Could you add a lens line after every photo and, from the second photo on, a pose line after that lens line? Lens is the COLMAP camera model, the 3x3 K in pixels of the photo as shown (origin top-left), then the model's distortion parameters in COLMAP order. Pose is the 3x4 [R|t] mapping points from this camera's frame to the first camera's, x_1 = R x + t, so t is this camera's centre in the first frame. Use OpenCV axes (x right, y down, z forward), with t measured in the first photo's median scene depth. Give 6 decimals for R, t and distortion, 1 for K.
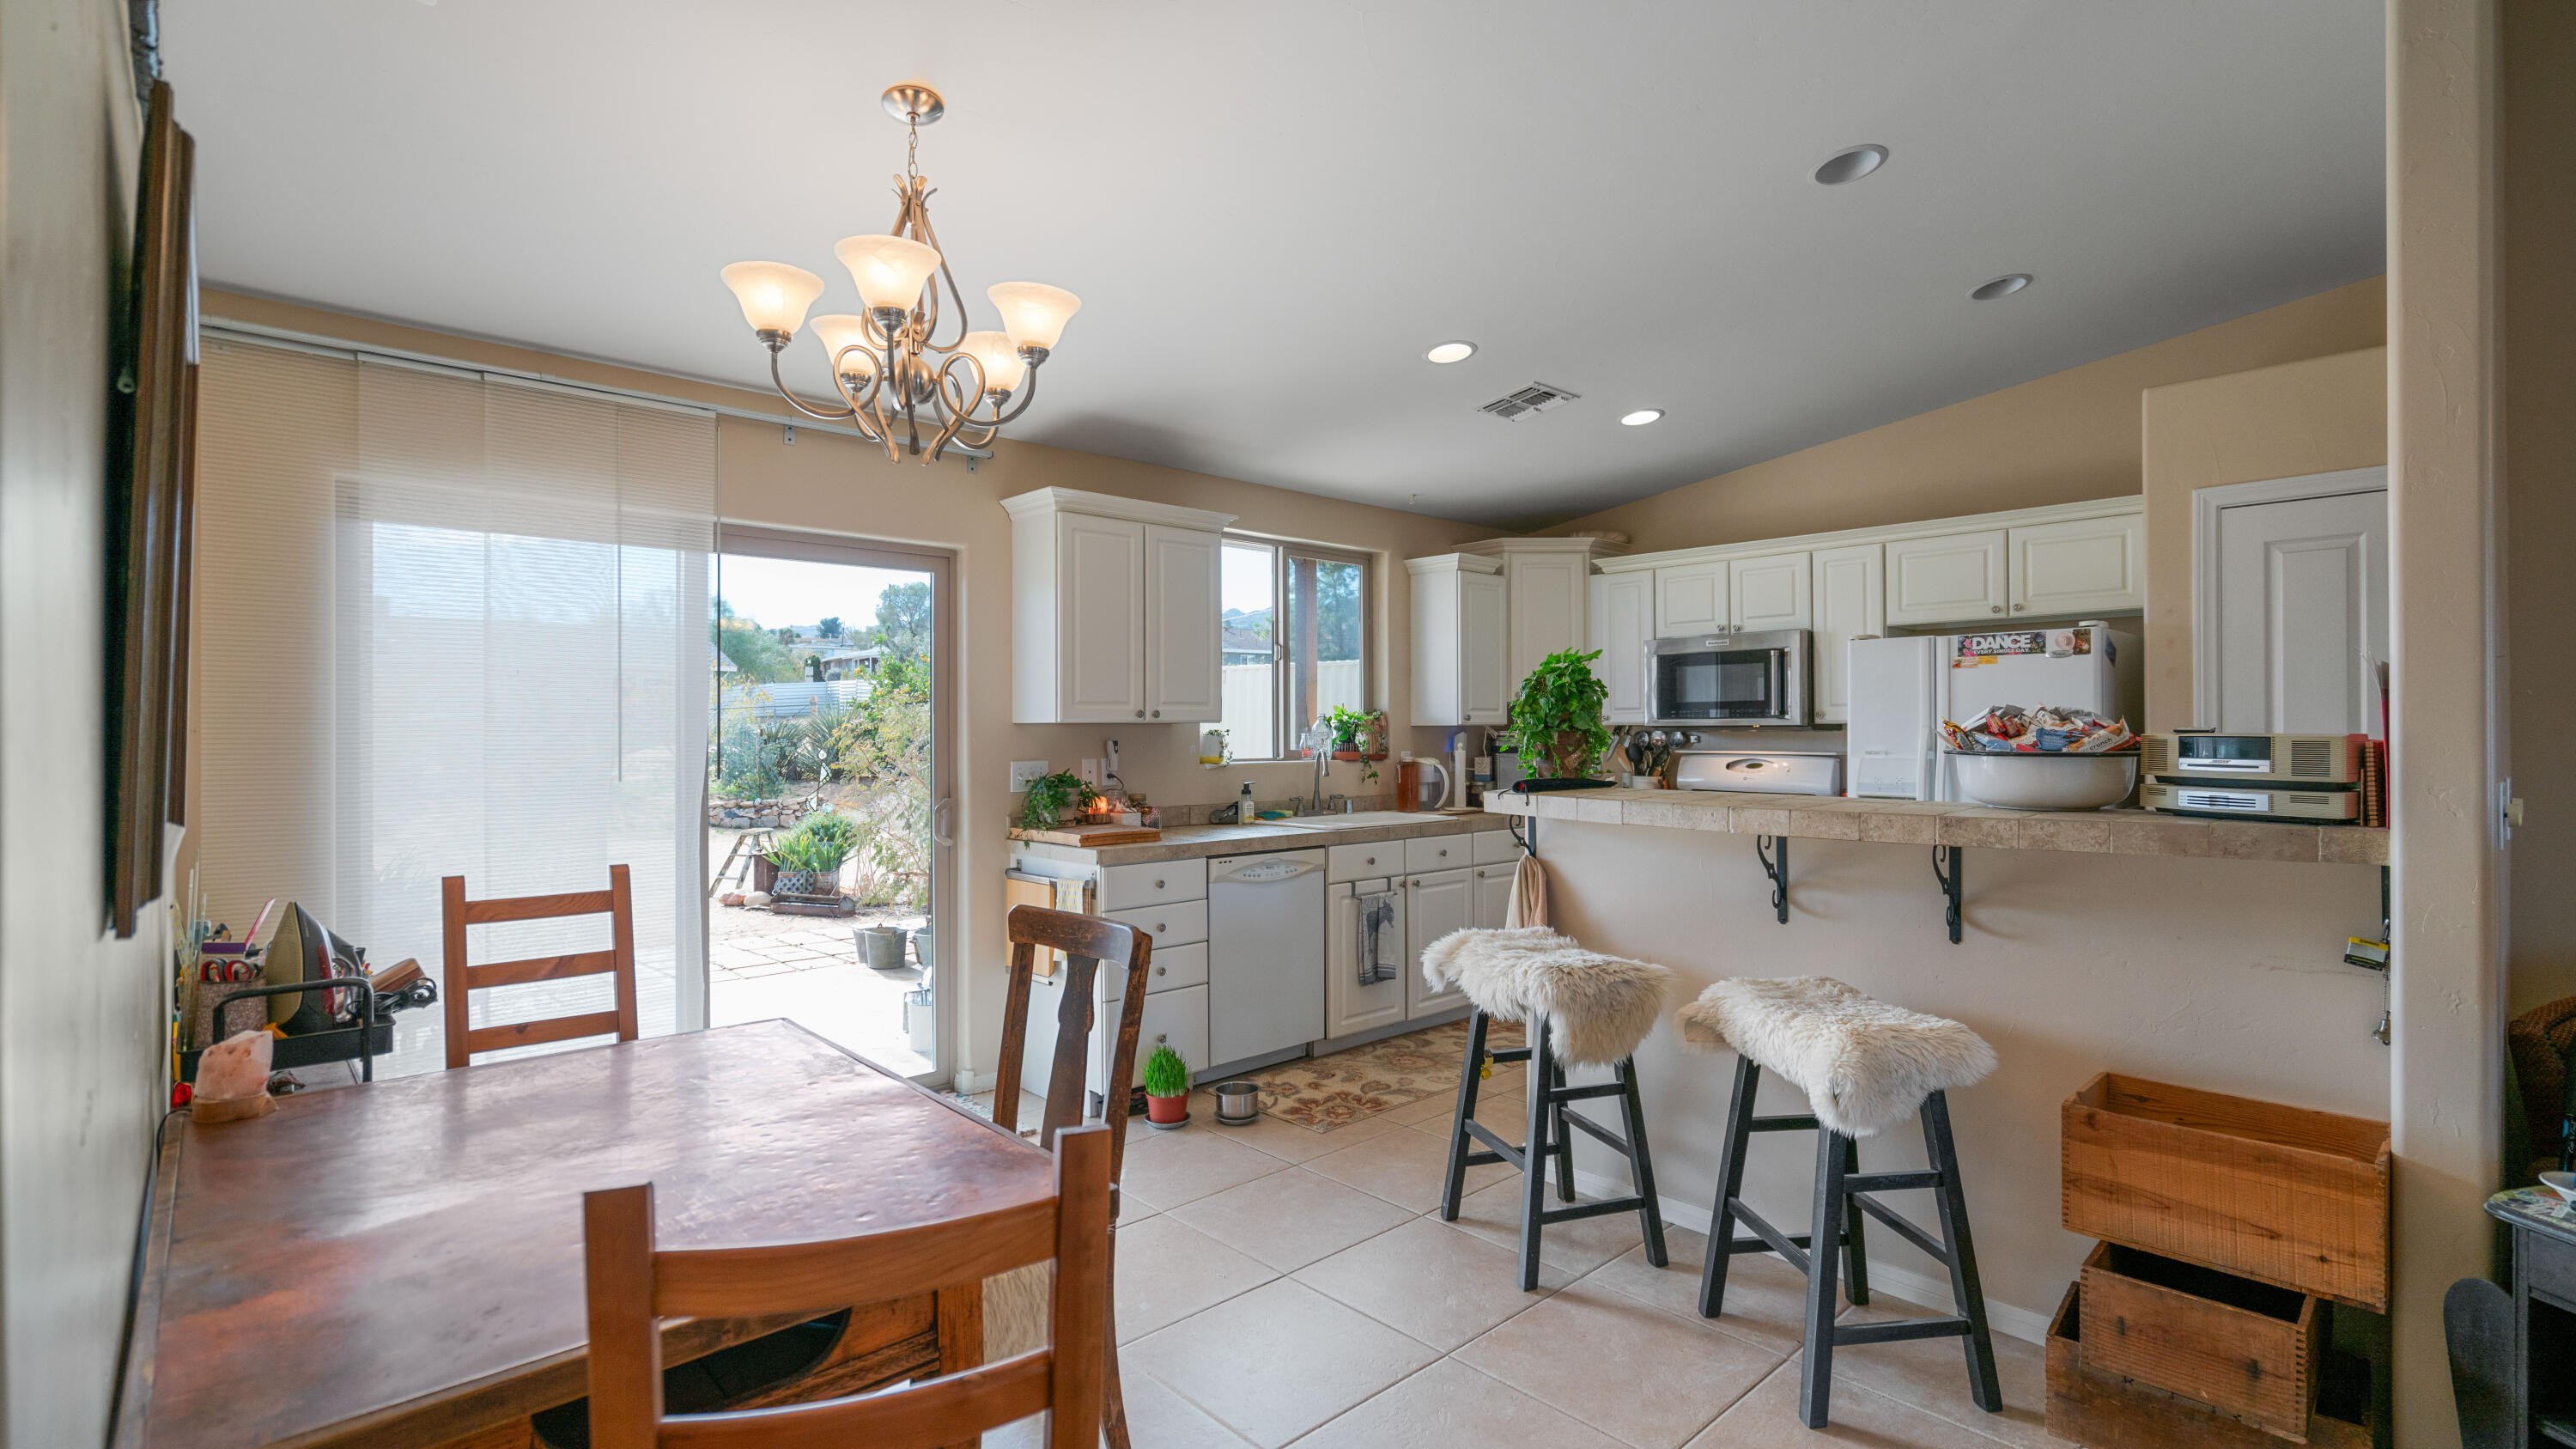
lens RADIAL K [[1174.7, 0, 1288.0], [0, 1174.7, 724.5], [0, 0, 1]] dist [0.017412, 0.000629]
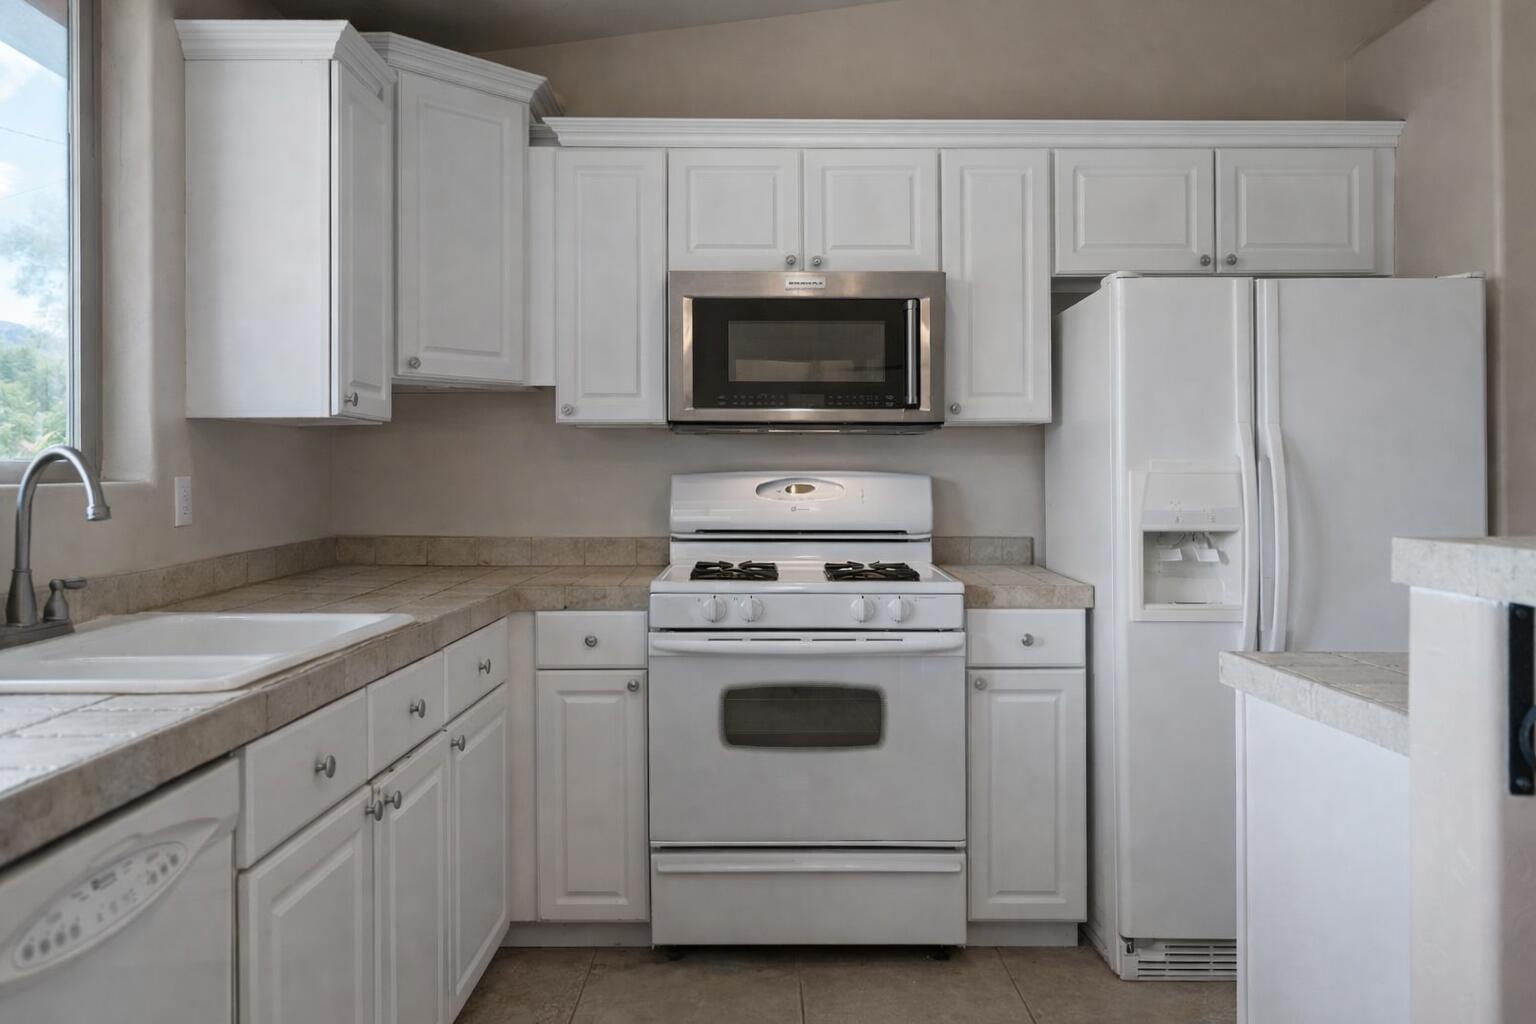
lens RADIAL K [[1157.6, 0, 768.0], [0, 1157.6, 512.0], [0, 0, 1]] dist [0.032086, 0.001336]
pose [[0.664682, -0.022332, 0.746793, -0.089316], [-0.004897, 0.999402, 0.034244, 0.027508], [-0.747111, -0.026418, 0.664175, 0.610064]]
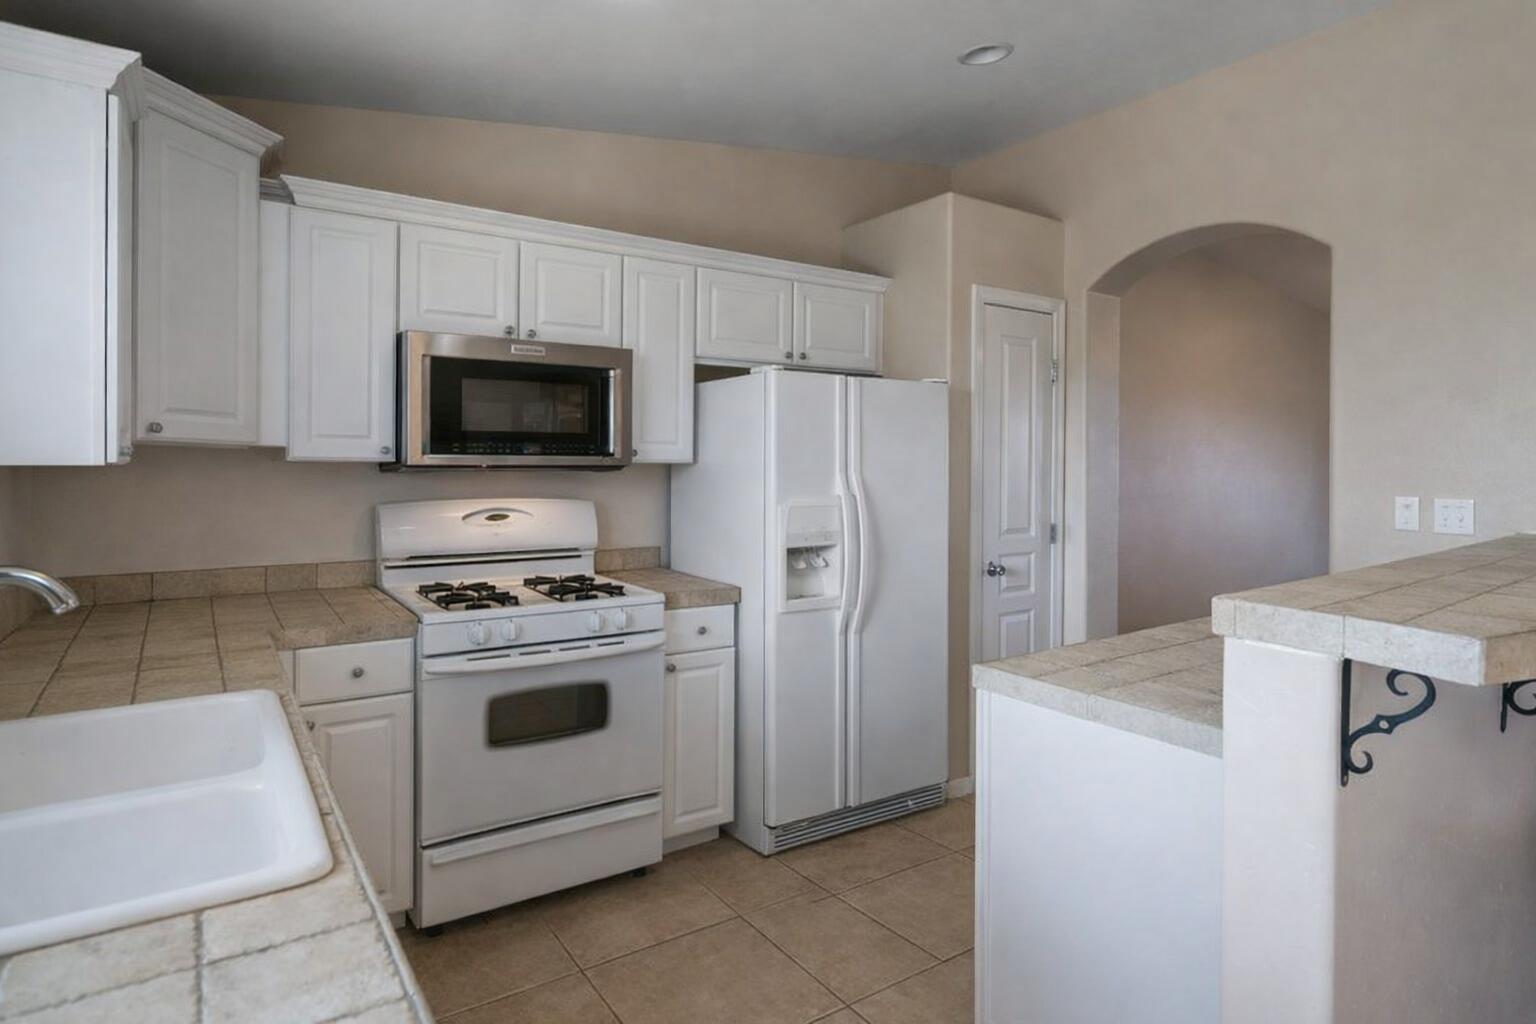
lens RADIAL K [[859.3, 0, 768.0], [0, 859.3, 512.0], [0, 0, 1]] dist [-0.027236, 0.000995]
pose [[0.154445, -0.046489, 0.986907, -0.131307], [-0.010499, 0.998759, 0.048690, 0.002502], [-0.987946, -0.017882, 0.153766, 0.763249]]
